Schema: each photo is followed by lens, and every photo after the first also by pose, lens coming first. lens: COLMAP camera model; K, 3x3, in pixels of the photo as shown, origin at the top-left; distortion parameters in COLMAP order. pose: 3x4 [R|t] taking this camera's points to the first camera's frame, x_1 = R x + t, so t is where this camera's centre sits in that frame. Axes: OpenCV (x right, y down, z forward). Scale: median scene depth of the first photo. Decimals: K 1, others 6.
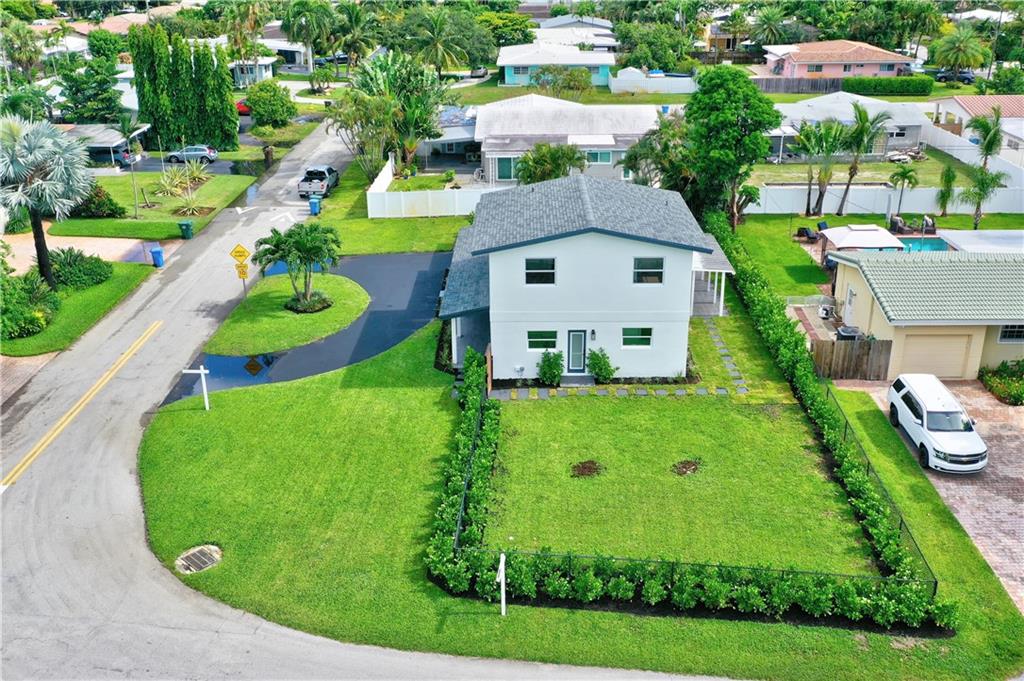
lens RADIAL K [[834.4, 0, 512.4], [0, 834.4, 330.5], [0, 0, 1]] dist [0.012291, 0.005983]
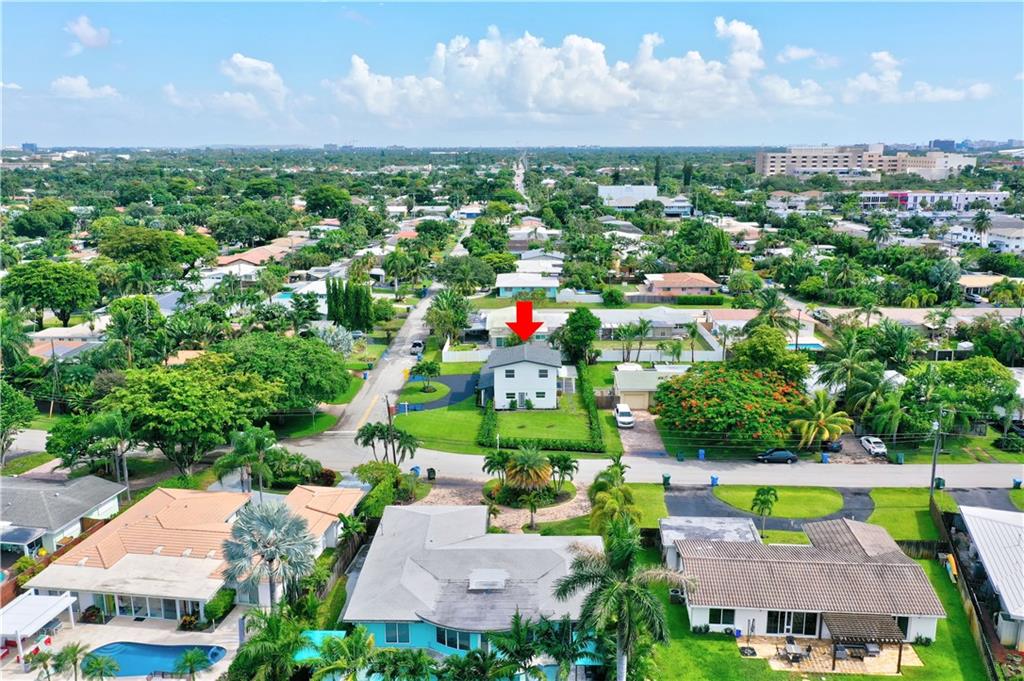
lens RADIAL K [[834.4, 0, 511.5], [0, 834.4, 340.0], [0, 0, 1]] dist [0.012291, 0.005983]
pose [[0.999981, 0.004191, 0.004587, 0.012786], [-0.003250, 0.982033, -0.188680, 0.219709], [-0.005295, 0.188661, 0.982028, -1.180190]]
